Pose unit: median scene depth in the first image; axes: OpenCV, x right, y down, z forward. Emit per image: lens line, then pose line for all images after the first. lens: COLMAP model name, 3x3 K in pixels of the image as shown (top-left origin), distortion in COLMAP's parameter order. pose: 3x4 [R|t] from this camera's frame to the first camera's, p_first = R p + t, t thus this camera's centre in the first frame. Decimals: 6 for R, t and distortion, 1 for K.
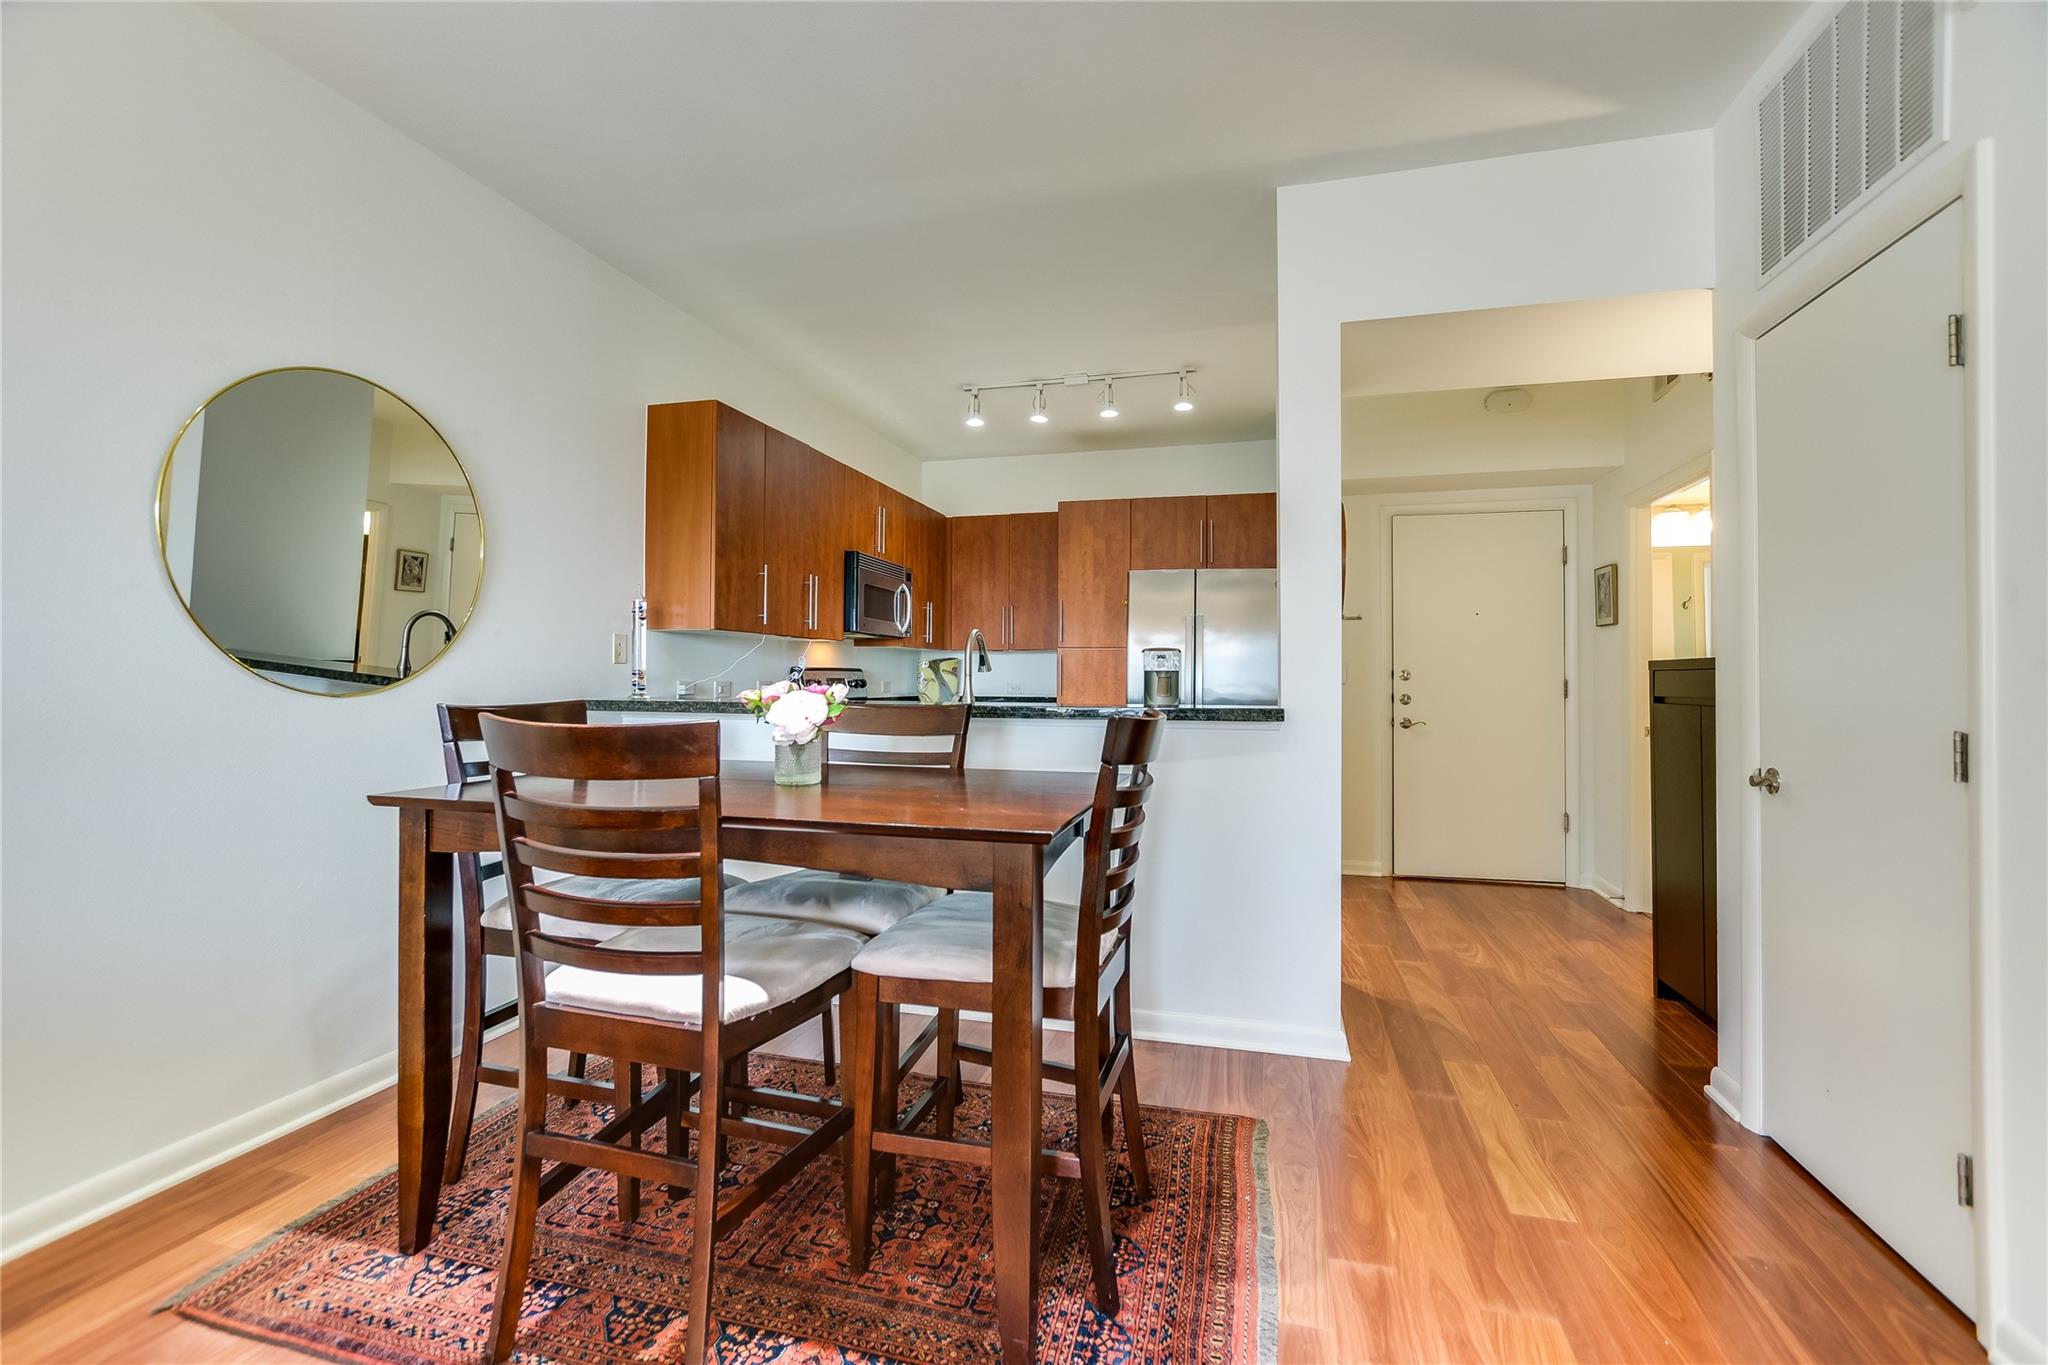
lens RADIAL K [[908.3, 0, 1039.8], [0, 908.3, 682.3], [0, 0, 1]] dist [-0.000014, 0.000049]
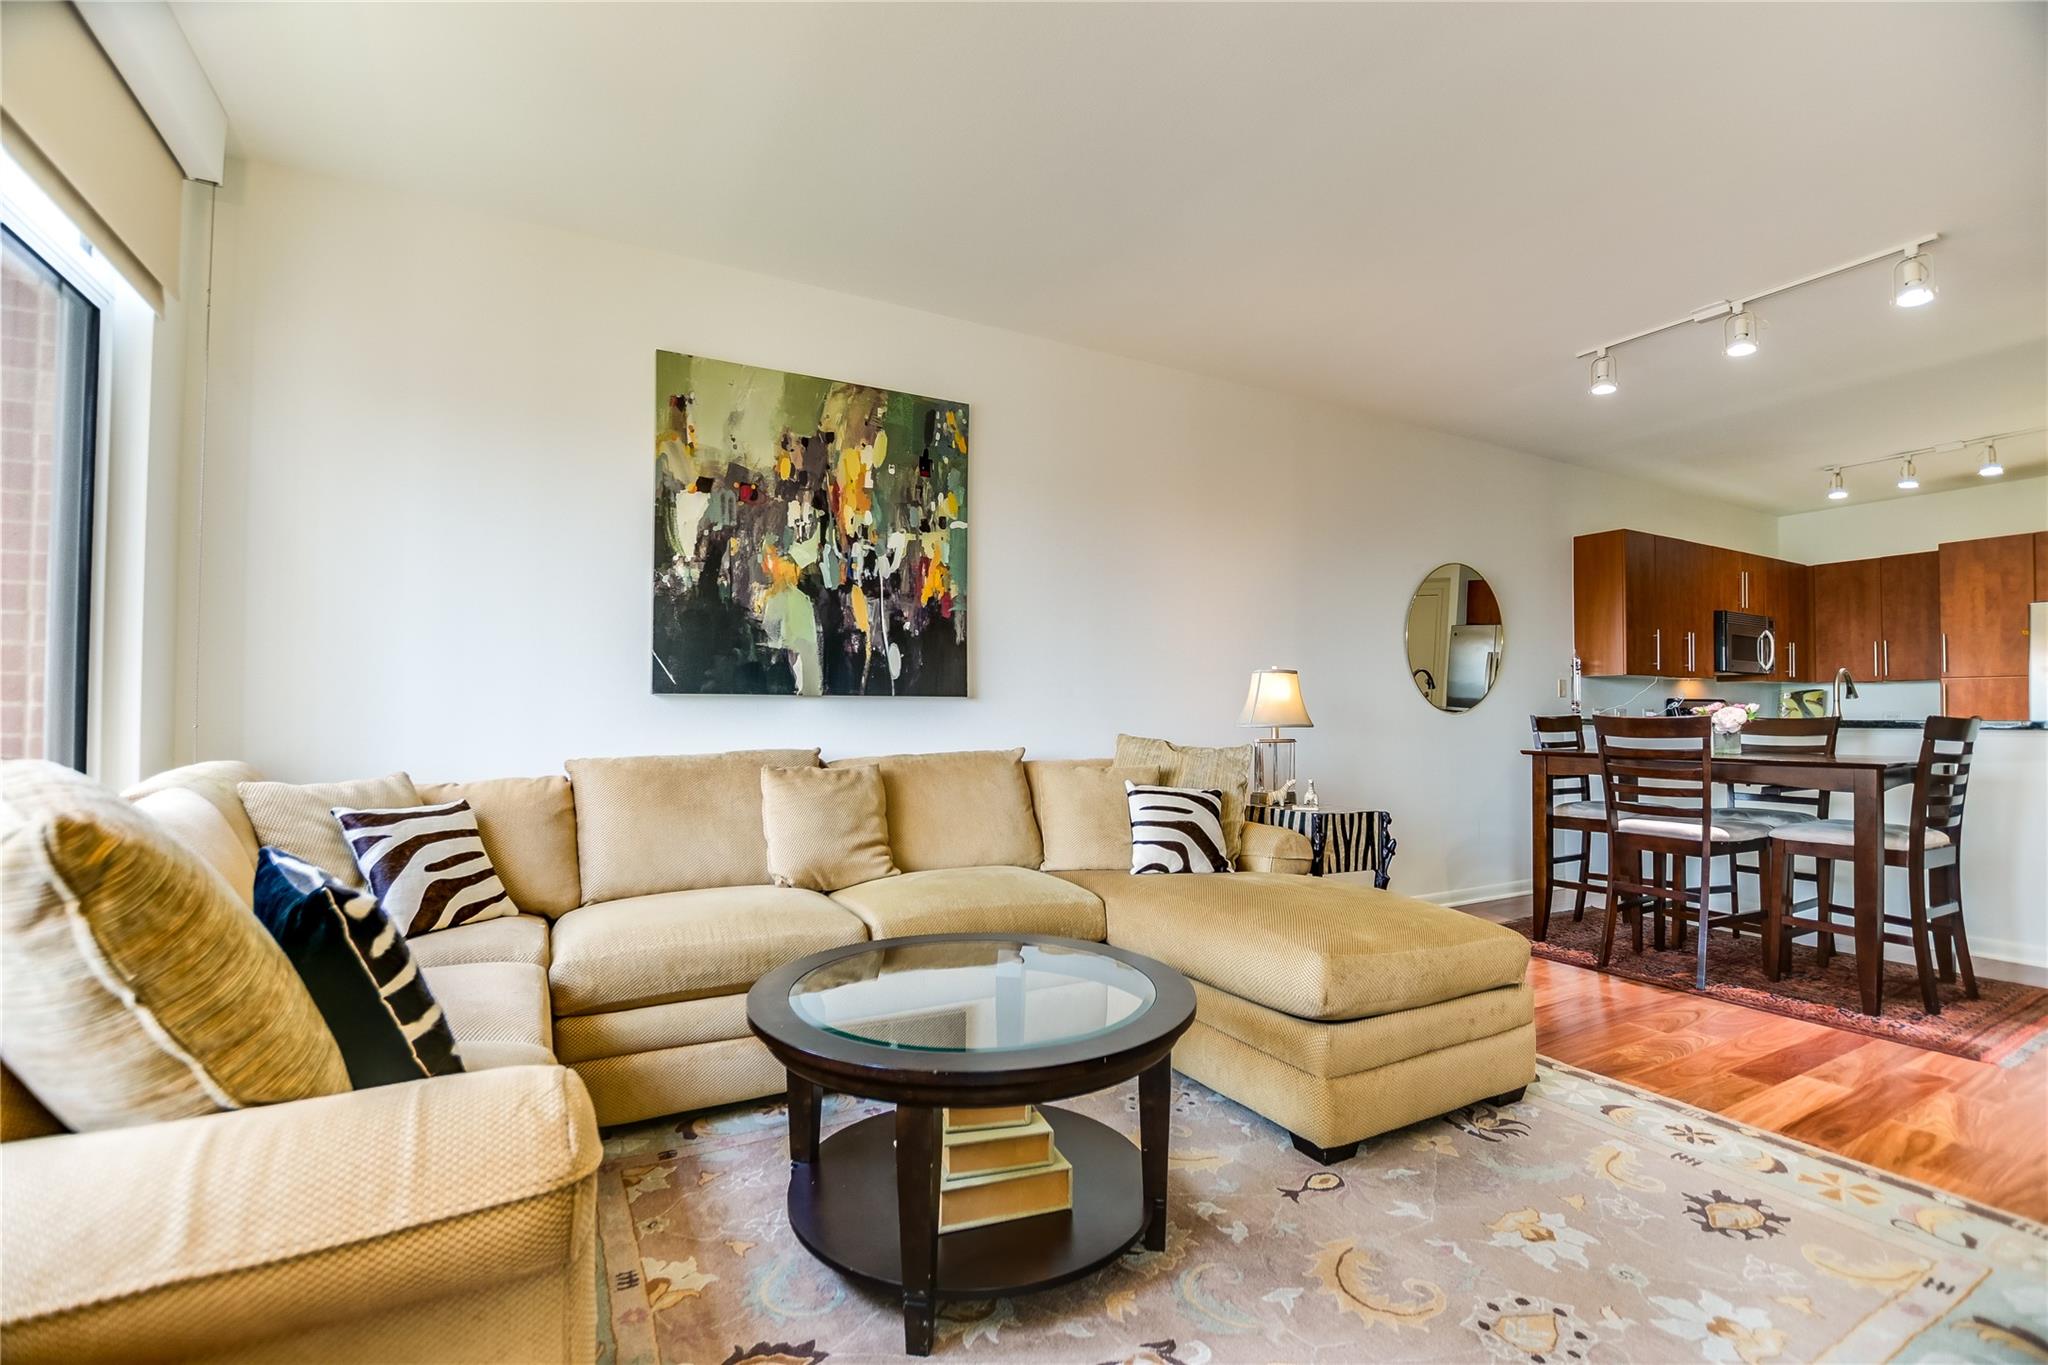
lens RADIAL K [[897.8, 0, 1025.5], [0, 897.8, 696.8], [0, 0, 1]] dist [-0.036773, 0.005795]
pose [[0.677812, -0.017341, -0.735030, 0.042448], [-0.002010, 0.999674, -0.025438, 0.014594], [0.735232, 0.018720, 0.677557, -0.554506]]
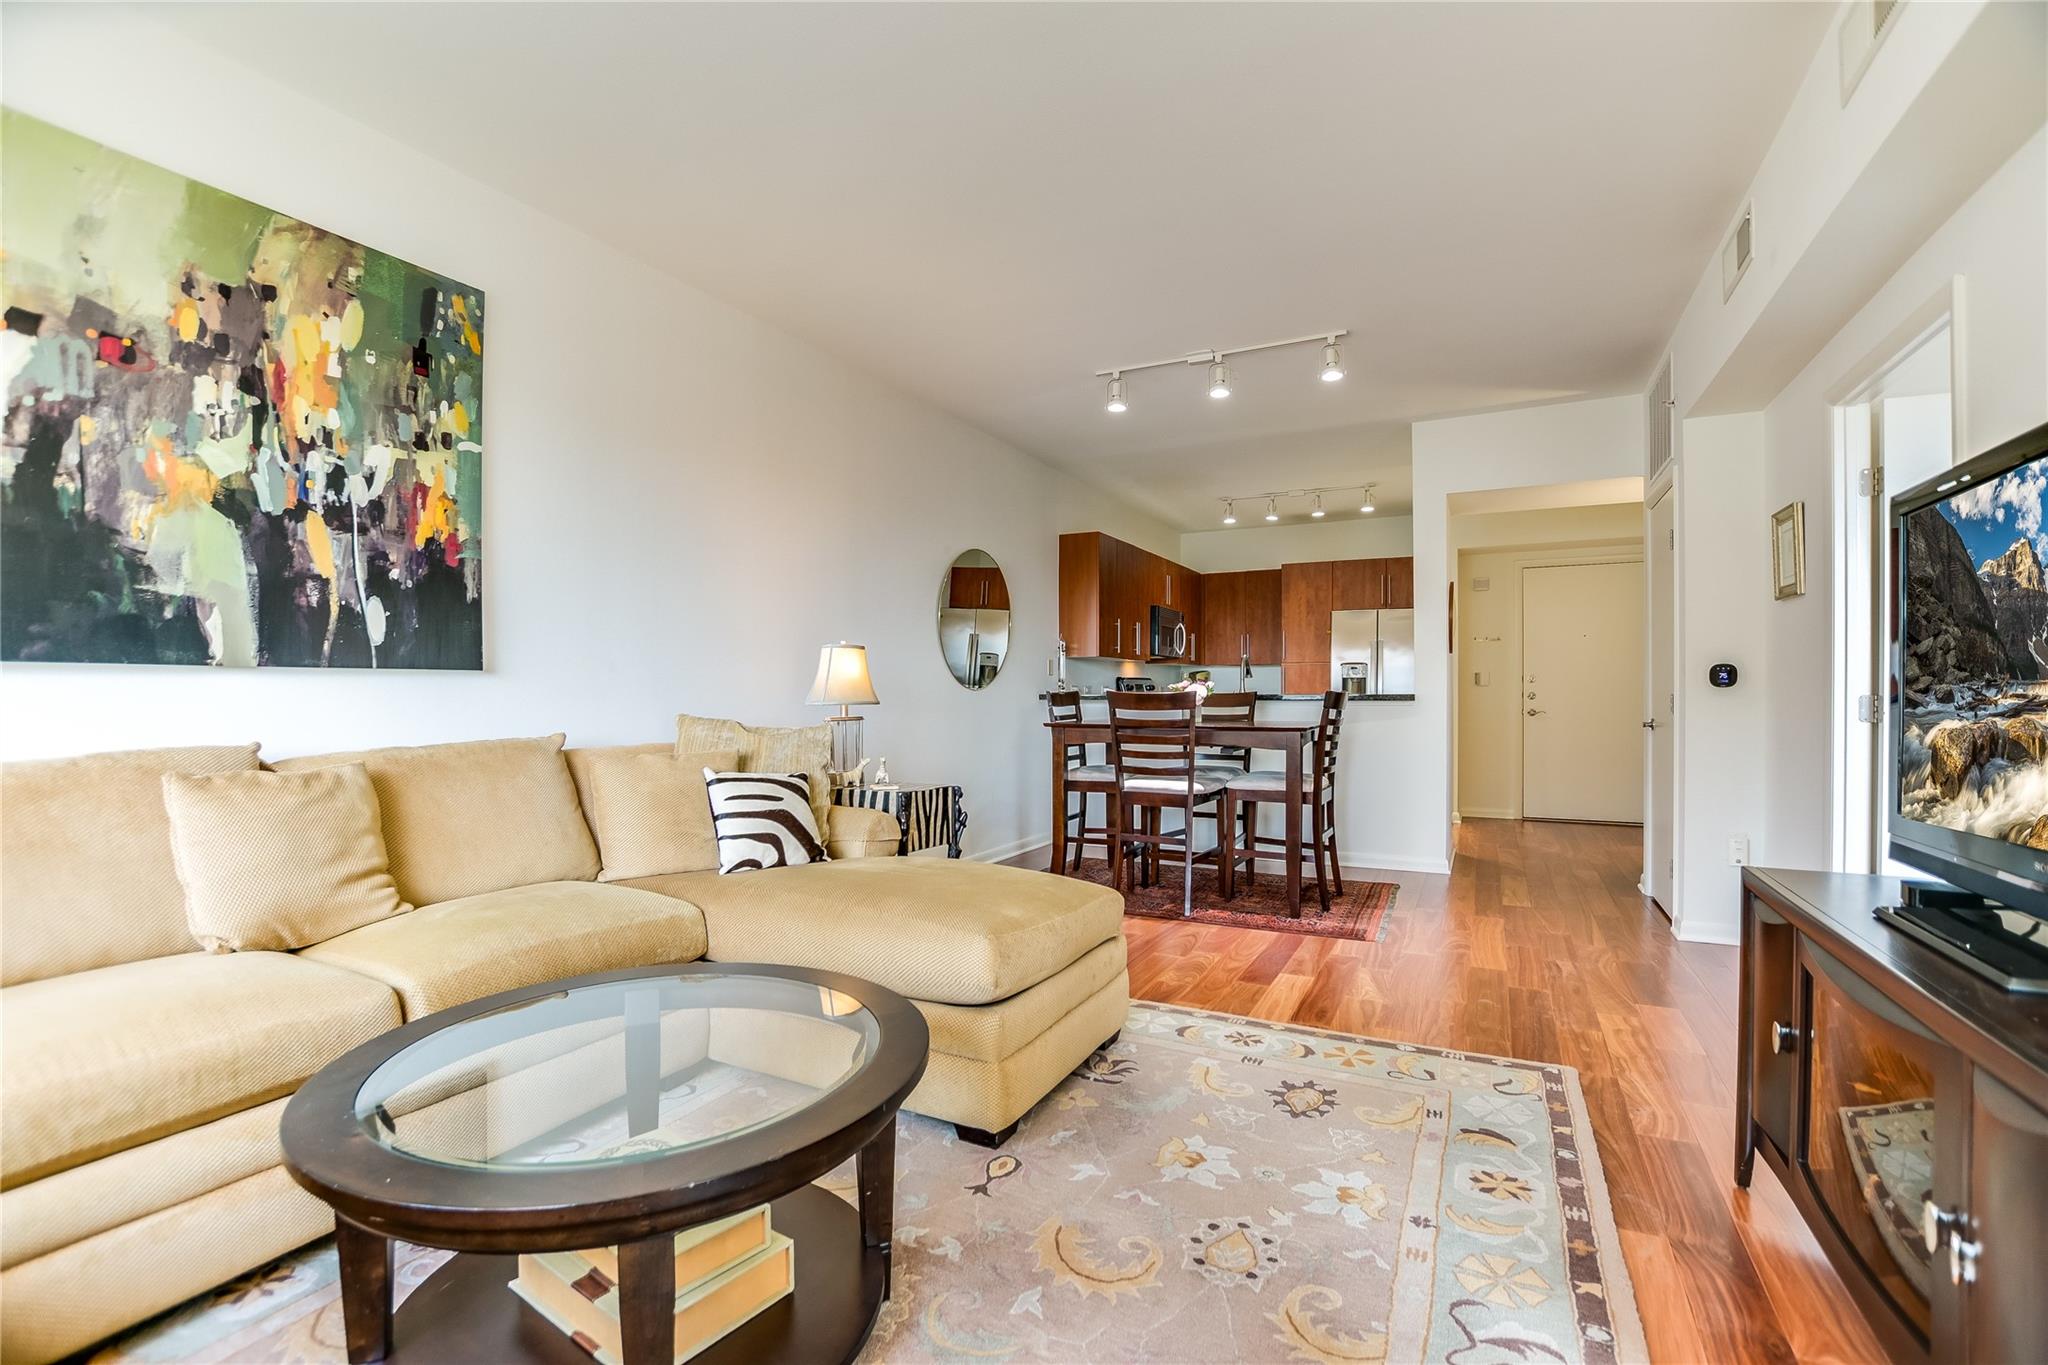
lens RADIAL K [[897.8, 0, 1025.5], [0, 897.8, 696.8], [0, 0, 1]] dist [-0.036773, 0.005795]
pose [[0.973620, -0.004830, -0.228123, -0.058787], [0.005361, 0.999984, 0.001707, 0.013813], [0.228112, -0.002885, 0.973631, -0.561841]]
